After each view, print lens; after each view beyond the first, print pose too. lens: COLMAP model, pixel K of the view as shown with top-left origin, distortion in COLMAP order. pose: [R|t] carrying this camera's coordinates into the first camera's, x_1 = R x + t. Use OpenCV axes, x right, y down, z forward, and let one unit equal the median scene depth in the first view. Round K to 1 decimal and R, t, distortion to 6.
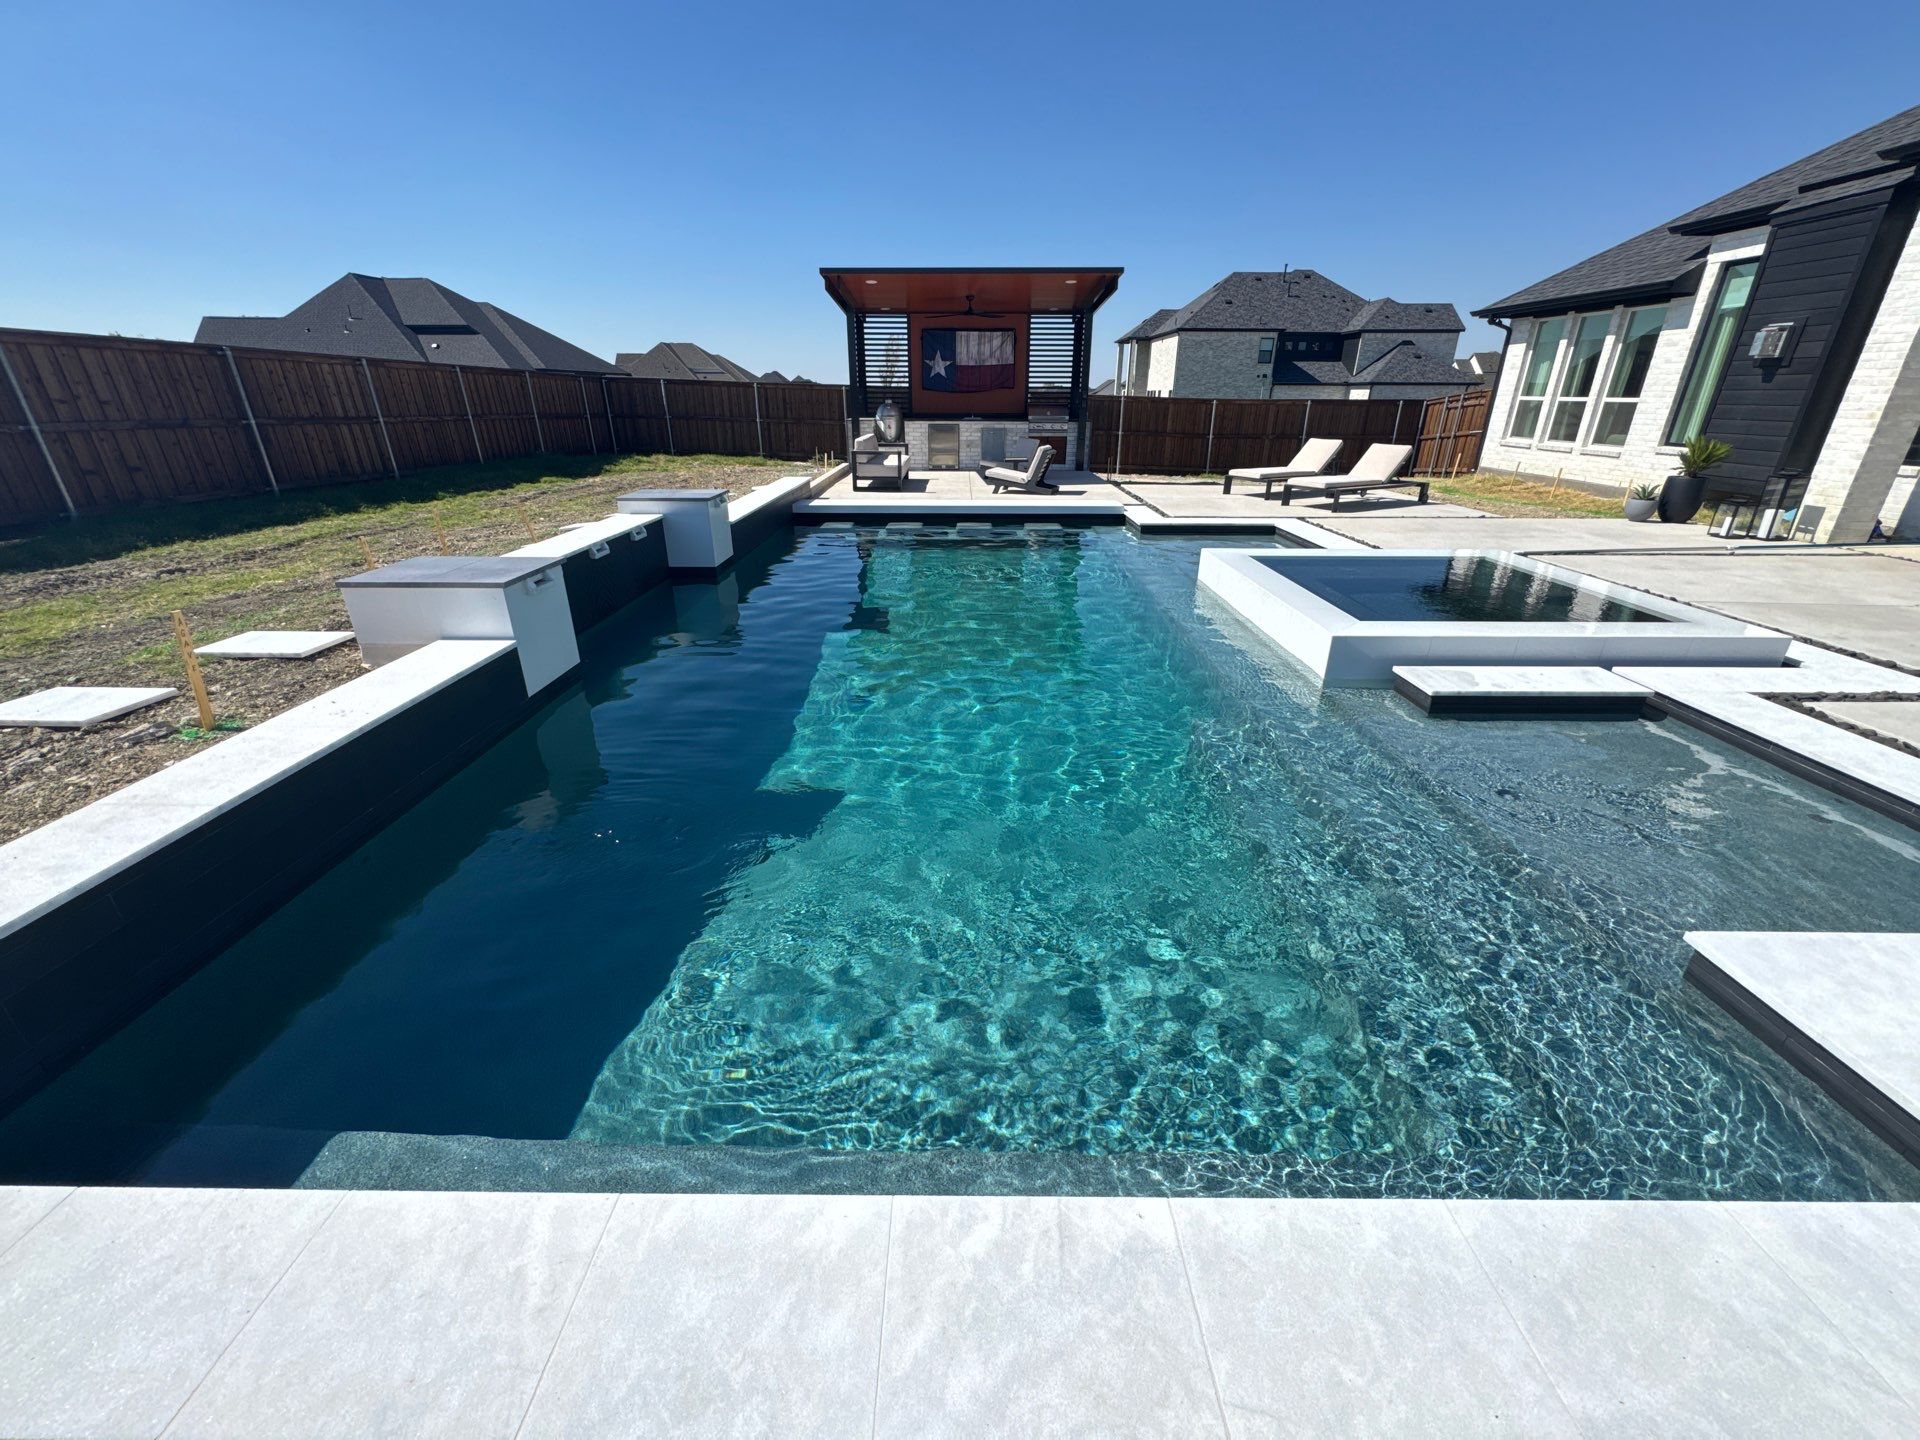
lens RADIAL K [[759.9, 0, 960.0], [0, 759.9, 720.0], [0, 0, 1]] dist [0.000049, -0.000141]
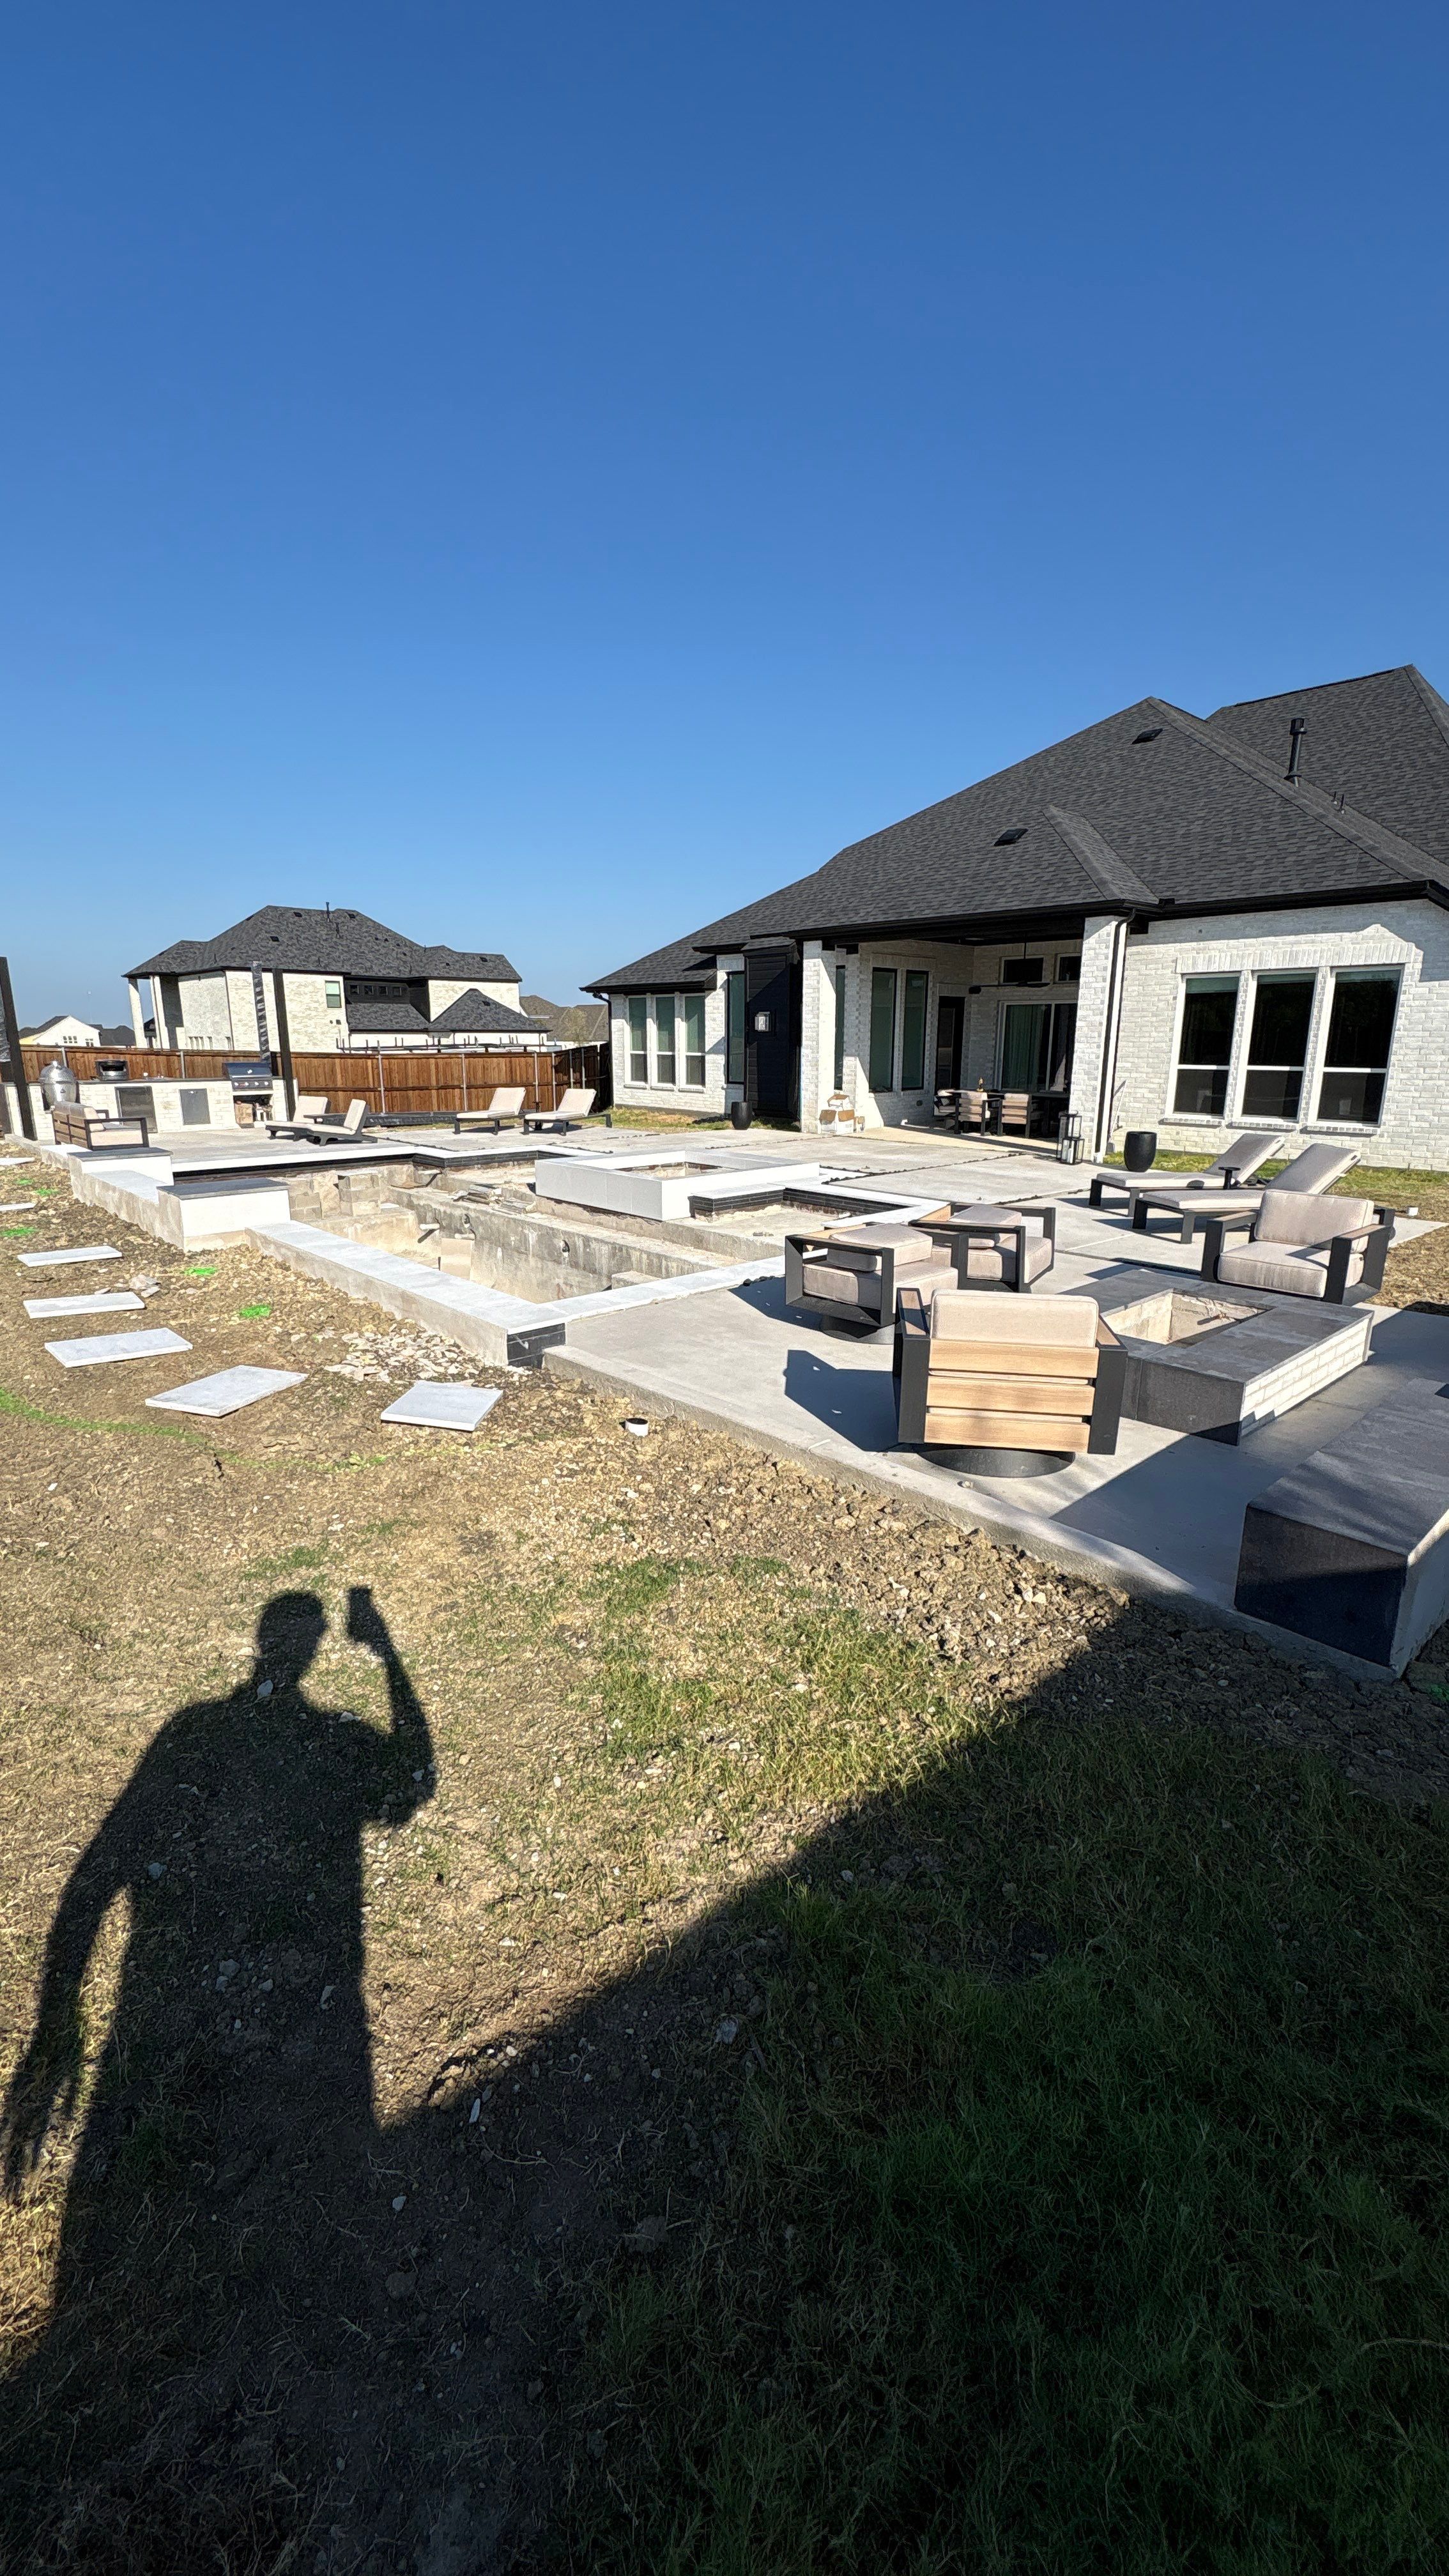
lens RADIAL K [[1024.6, 0, 724.5], [0, 1024.6, 1288.0], [0, 0, 1]] dist [0.000625, 0.000023]
pose [[0.729344, -0.163331, 0.664365, -0.387380], [0.268908, 0.961366, -0.058861, 0.113532], [-0.629084, 0.221583, 0.745087, -0.326986]]
